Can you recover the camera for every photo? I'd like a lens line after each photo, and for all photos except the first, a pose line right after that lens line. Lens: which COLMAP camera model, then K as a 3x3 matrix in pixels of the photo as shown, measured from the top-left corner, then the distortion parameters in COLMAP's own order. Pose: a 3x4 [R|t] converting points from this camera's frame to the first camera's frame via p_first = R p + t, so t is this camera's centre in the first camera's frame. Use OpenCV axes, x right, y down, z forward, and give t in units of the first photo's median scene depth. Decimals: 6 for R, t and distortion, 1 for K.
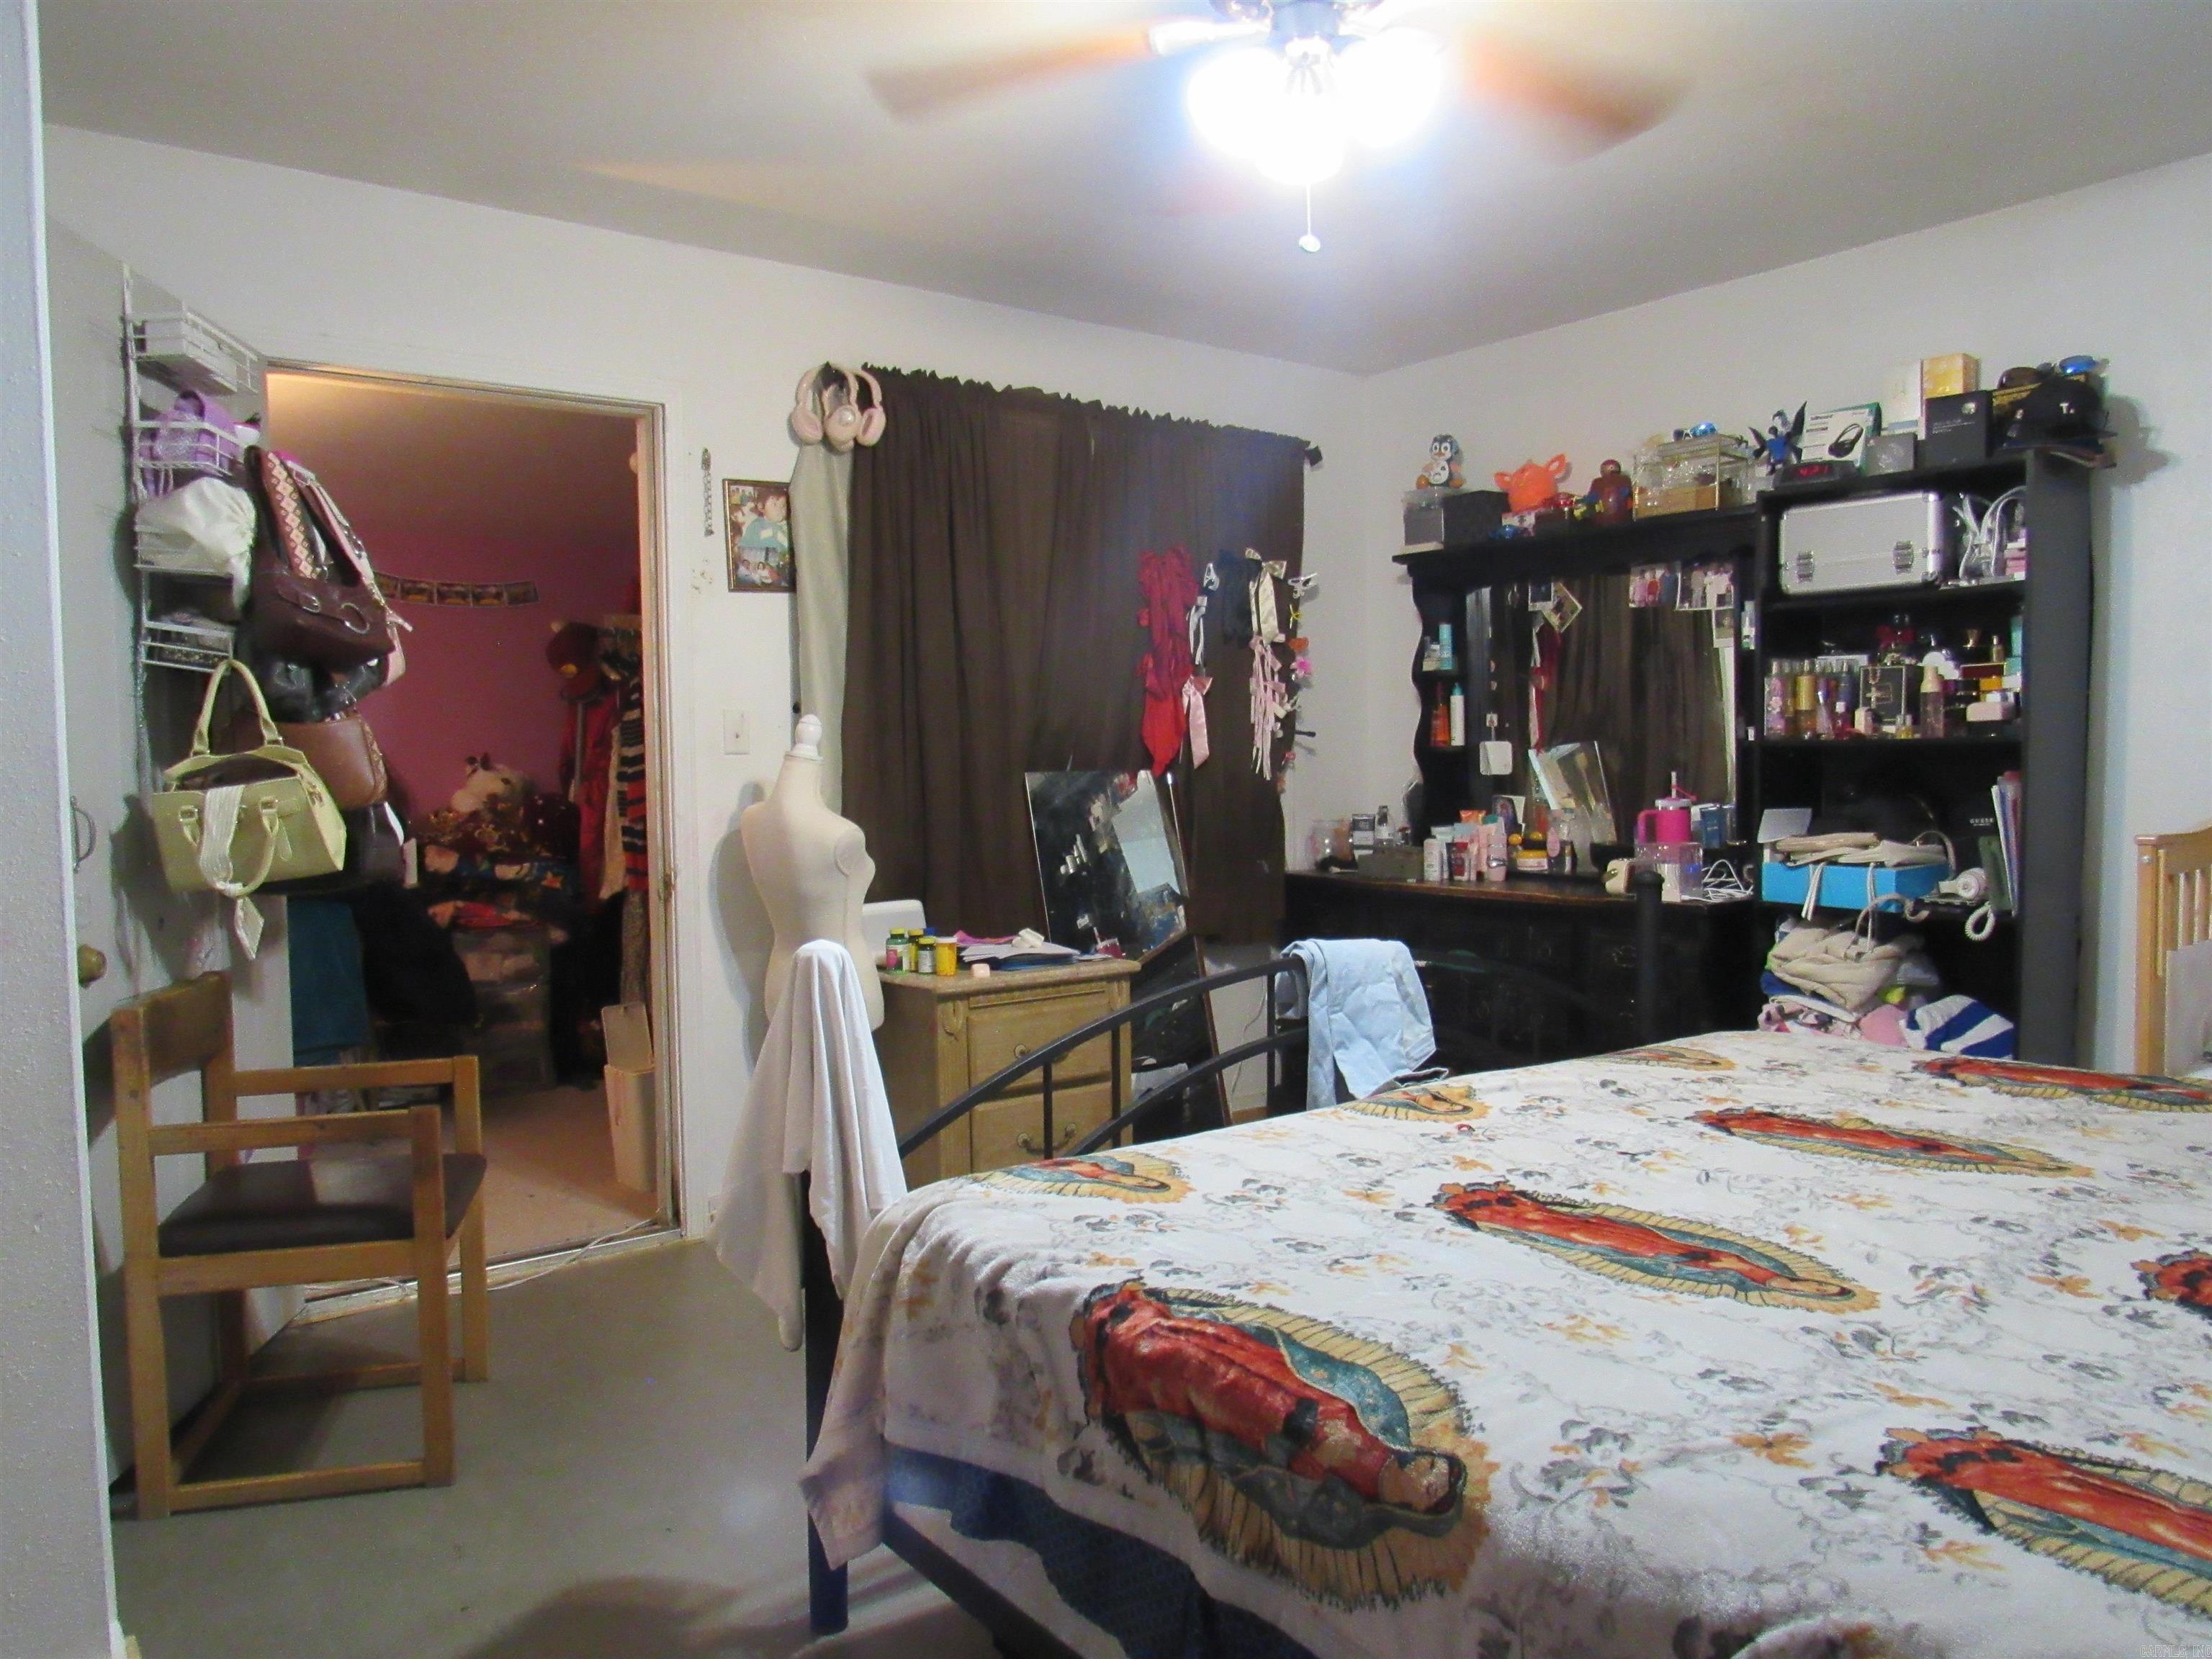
lens RADIAL K [[1584.6, 0, 1086.1], [0, 1584.6, 822.1], [0, 0, 1]] dist [-0.032325, 0.016367]
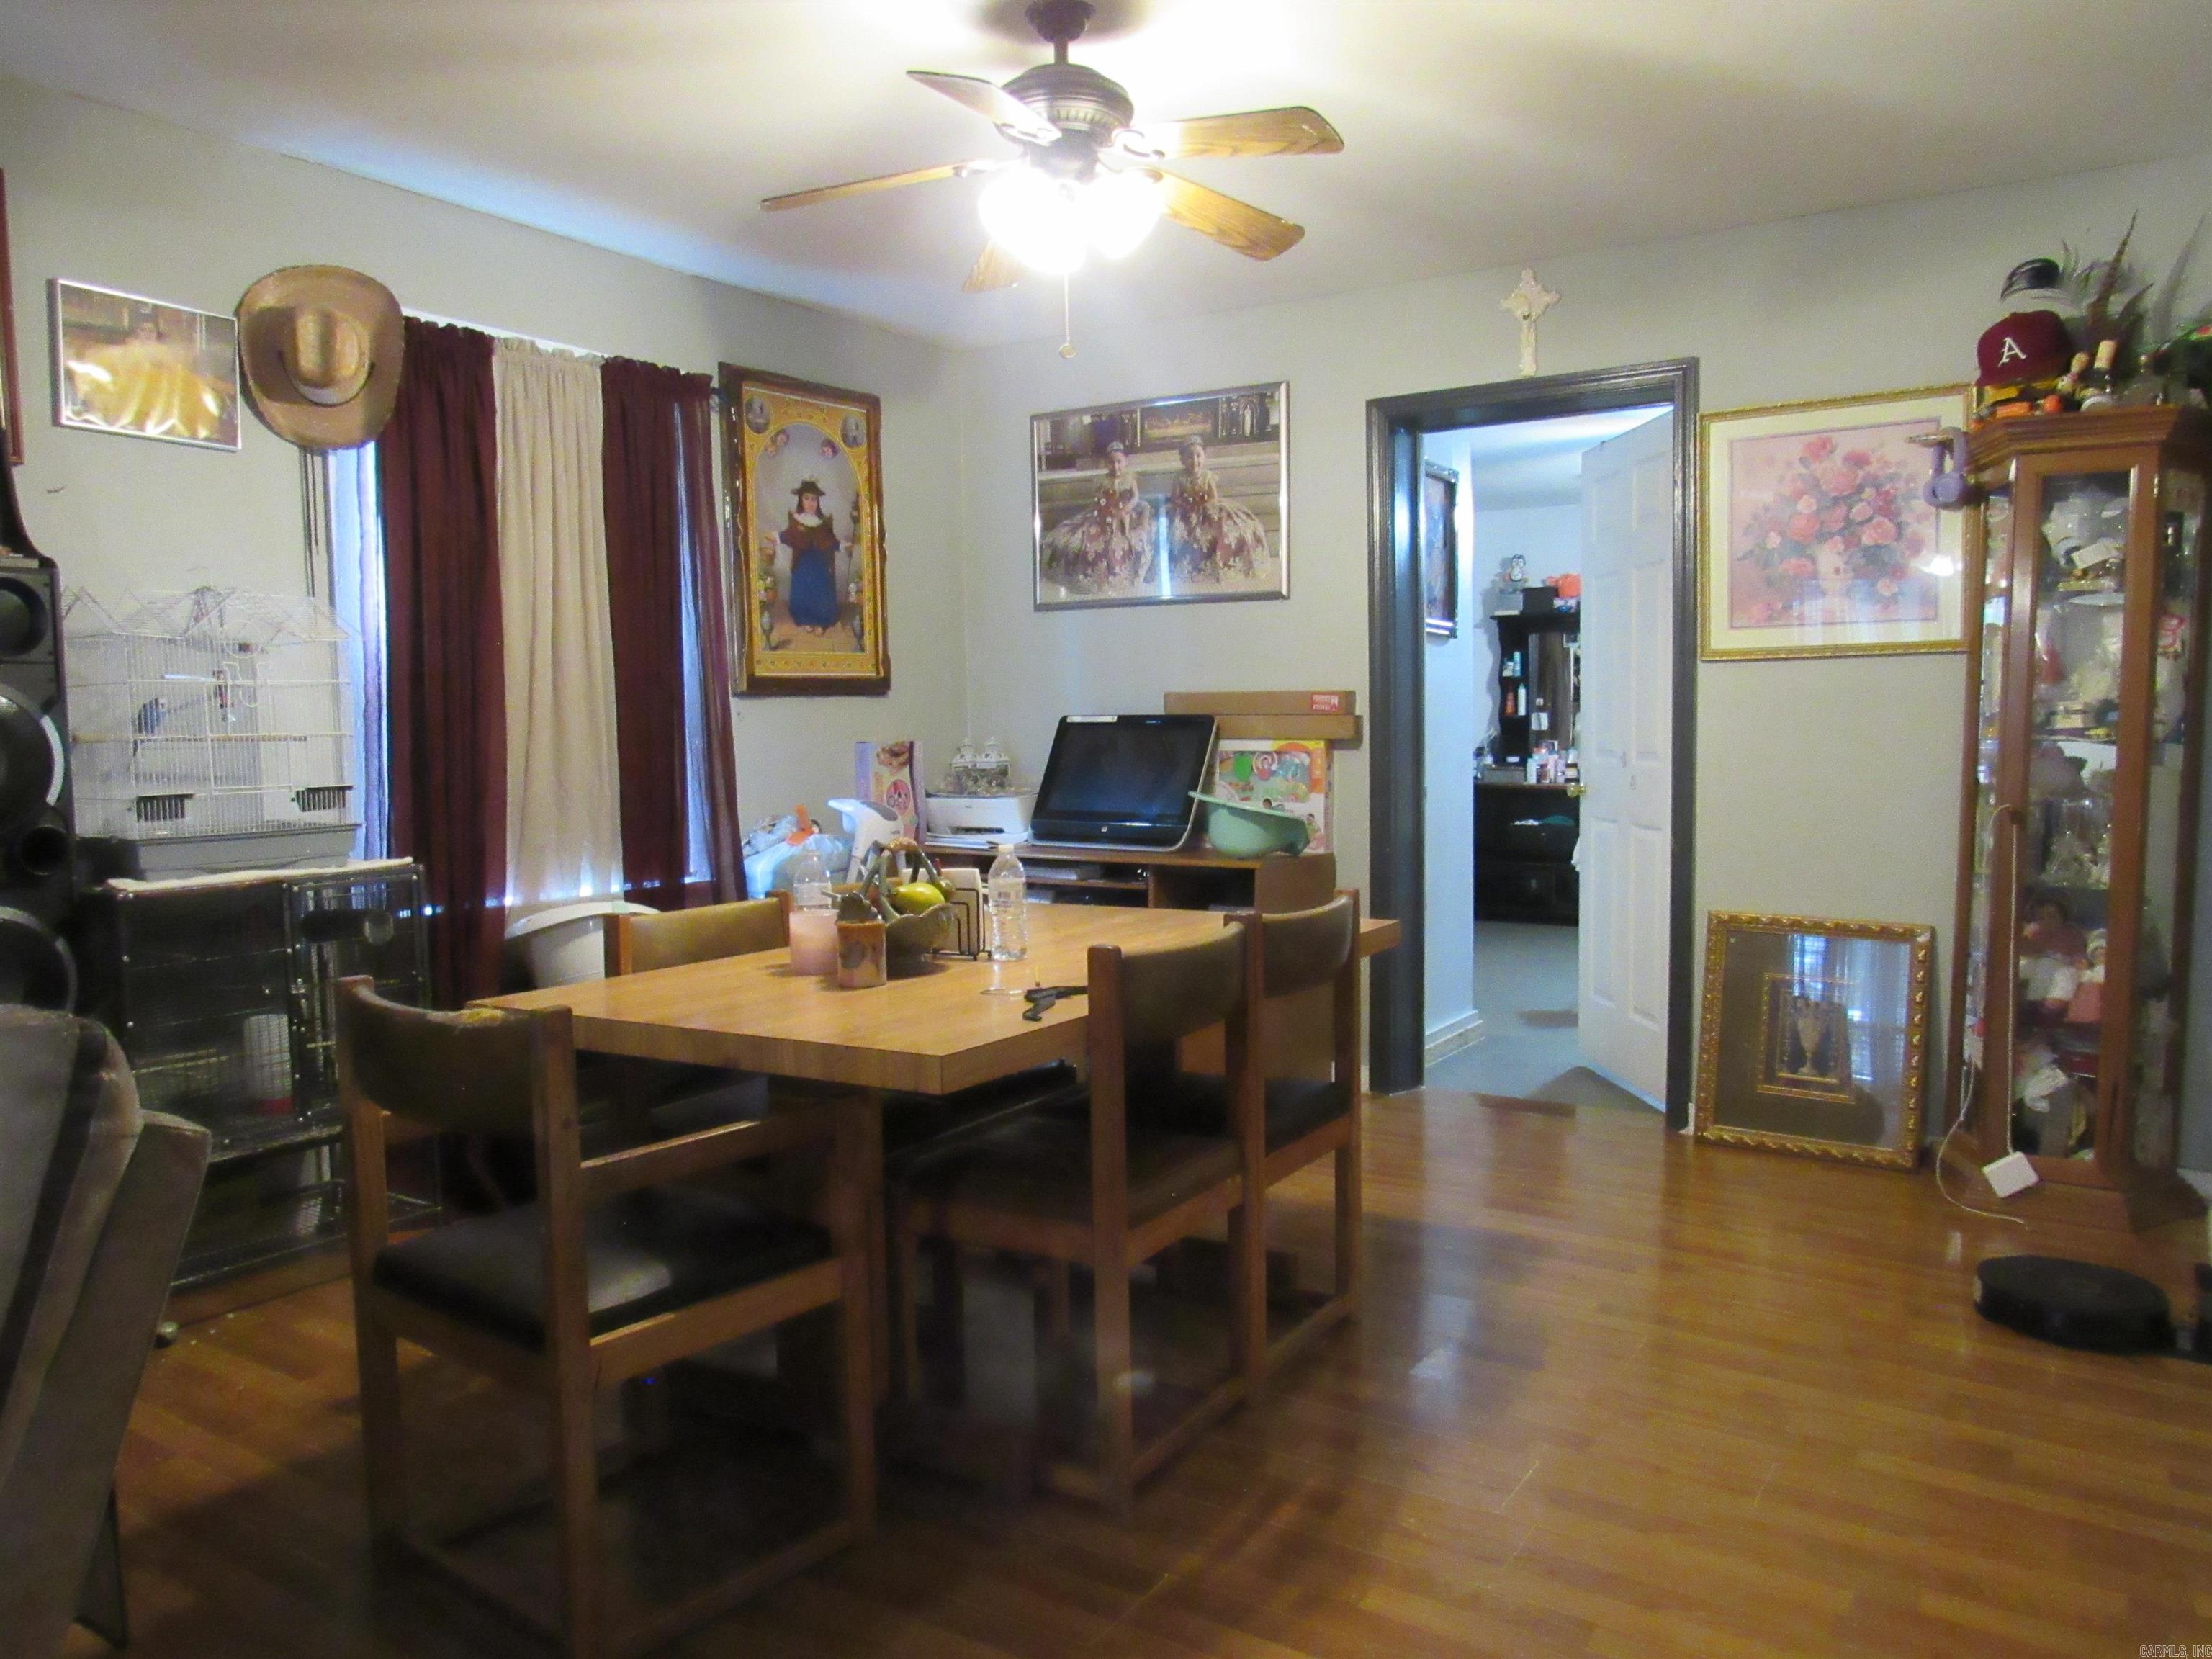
lens RADIAL K [[1605.8, 0, 1114.3], [0, 1605.8, 834.5], [0, 0, 1]] dist [-0.004975, 0.005904]
pose [[0.942001, -0.027648, 0.334468, -1.168108], [0.019751, 0.999441, 0.026989, 0.045770], [-0.335027, -0.018817, 0.942021, -0.898394]]
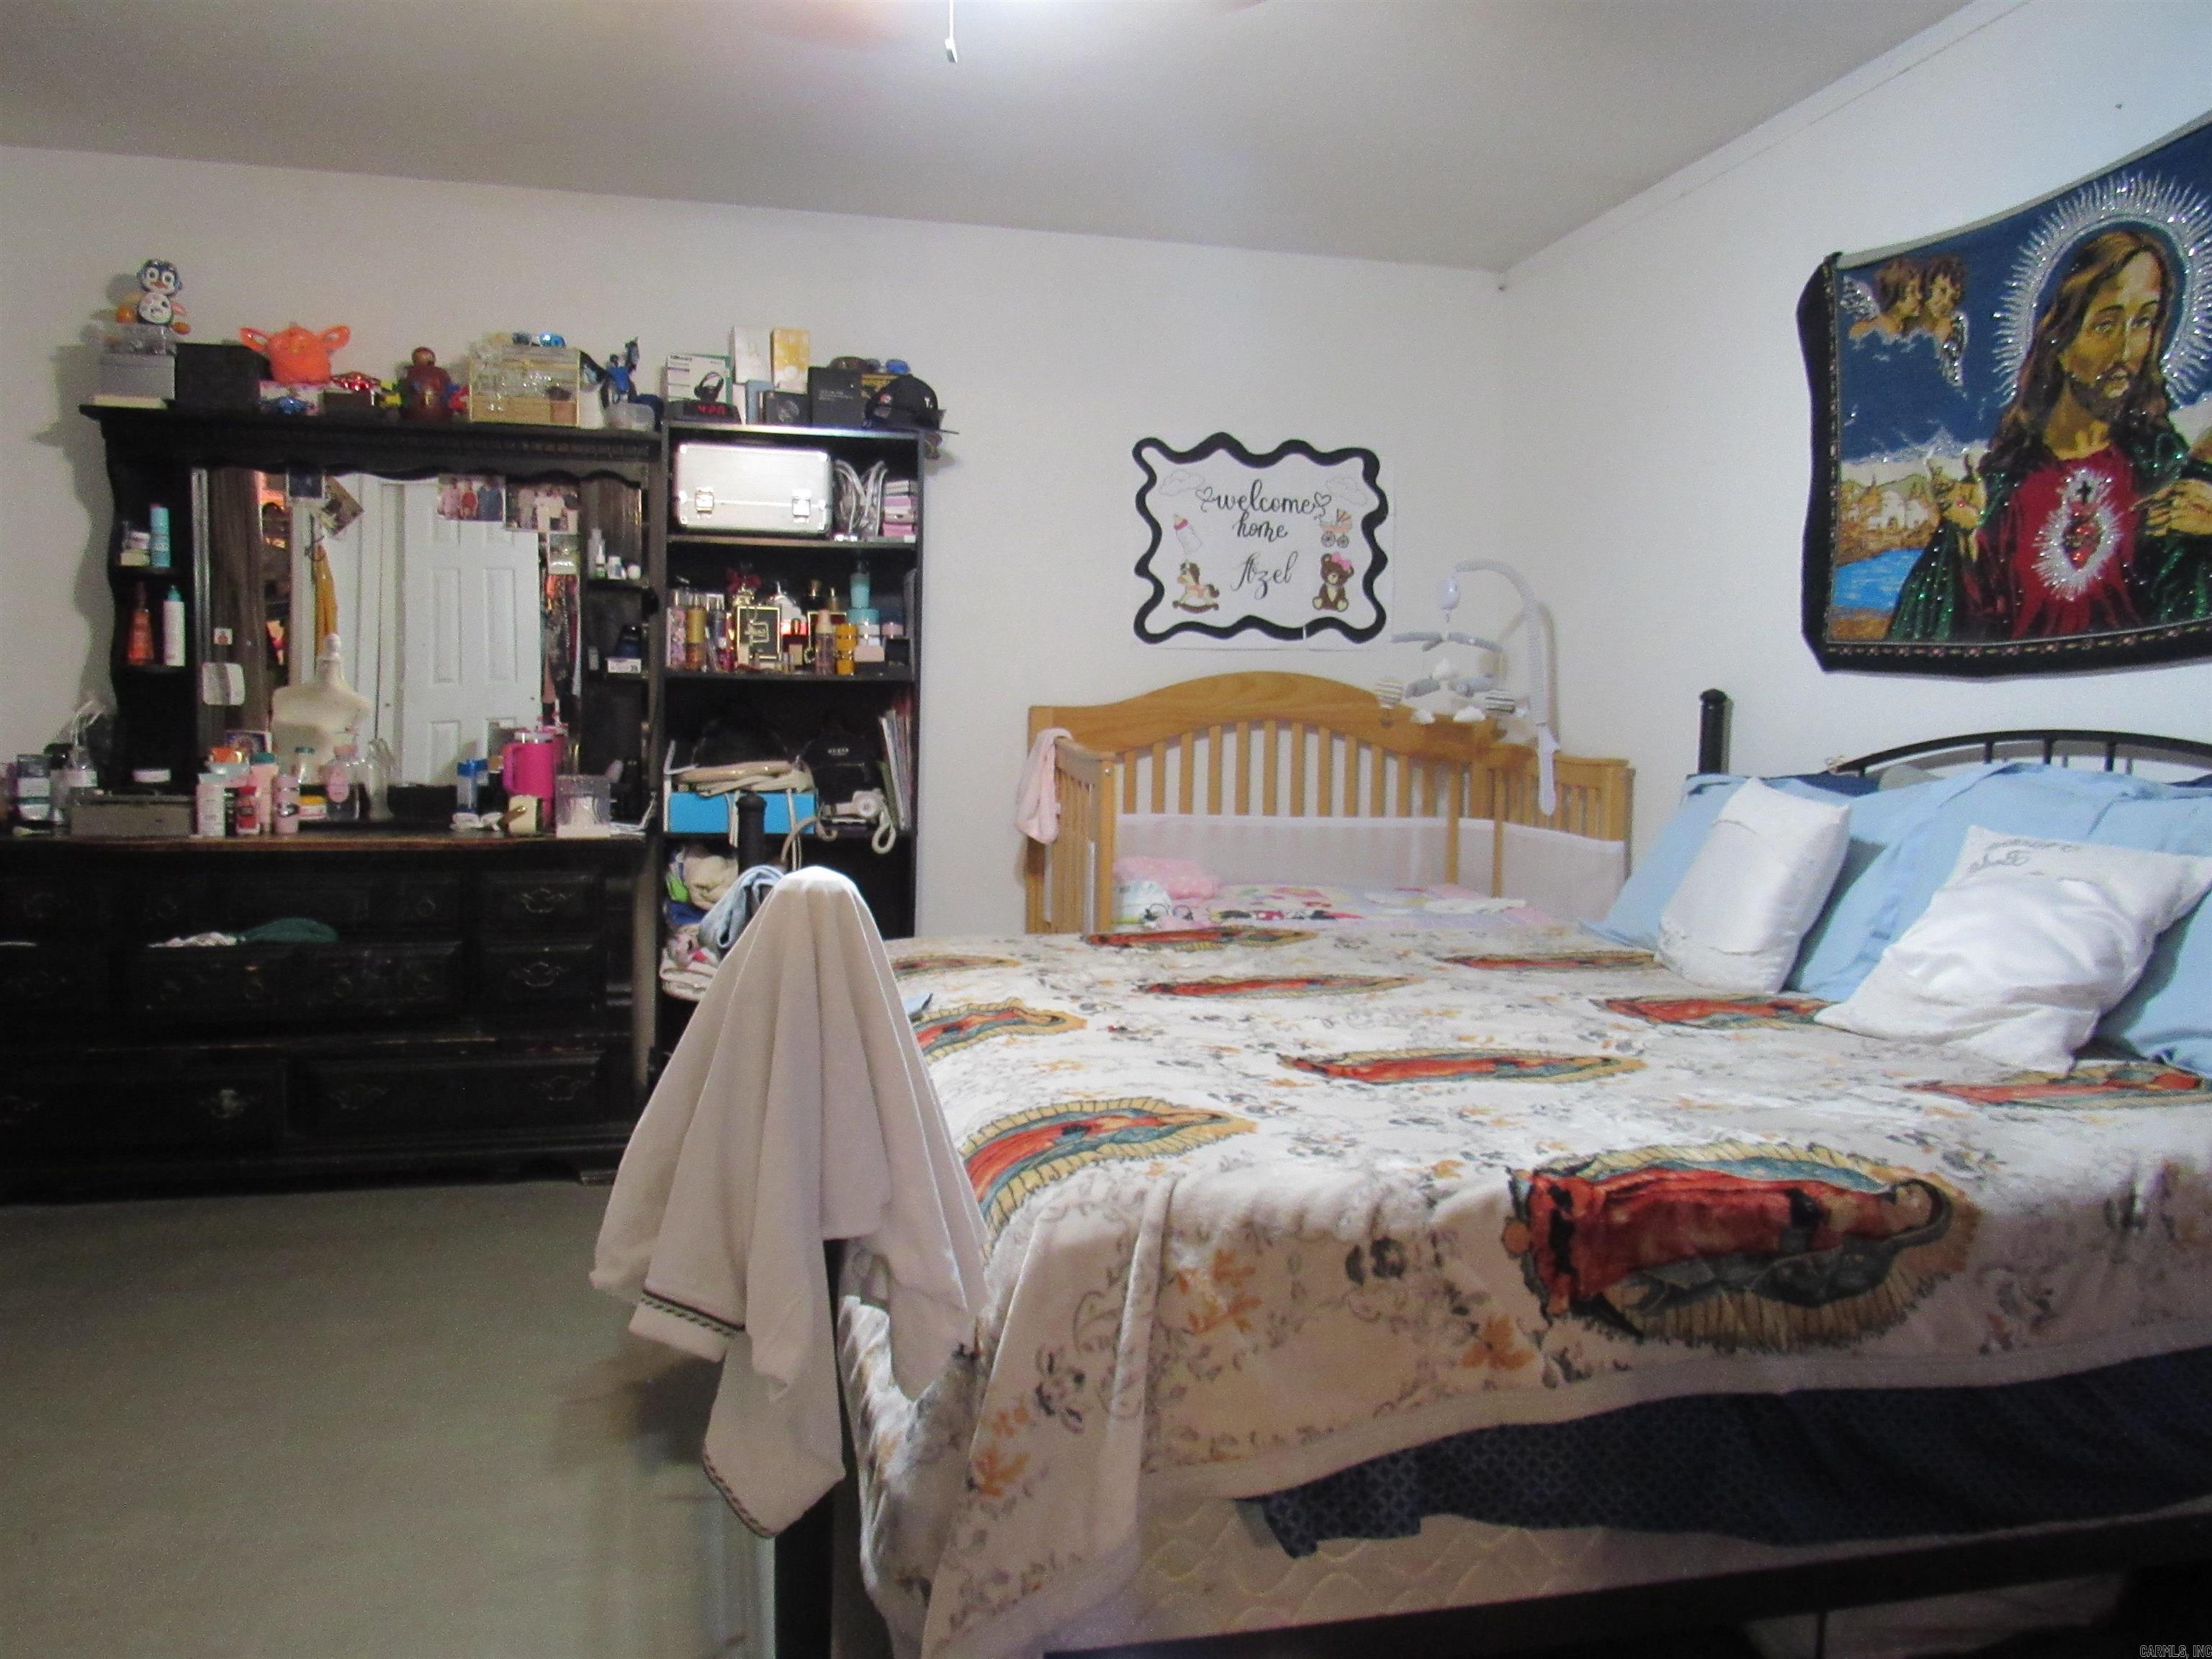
lens RADIAL K [[1584.6, 0, 1102.2], [0, 1584.6, 834.5], [0, 0, 1]] dist [-0.032325, 0.016367]
pose [[0.410567, -0.038934, 0.910999, -0.373973], [0.018369, 0.999238, 0.034427, 0.021890], [-0.911645, 0.002600, 0.410970, 0.340429]]
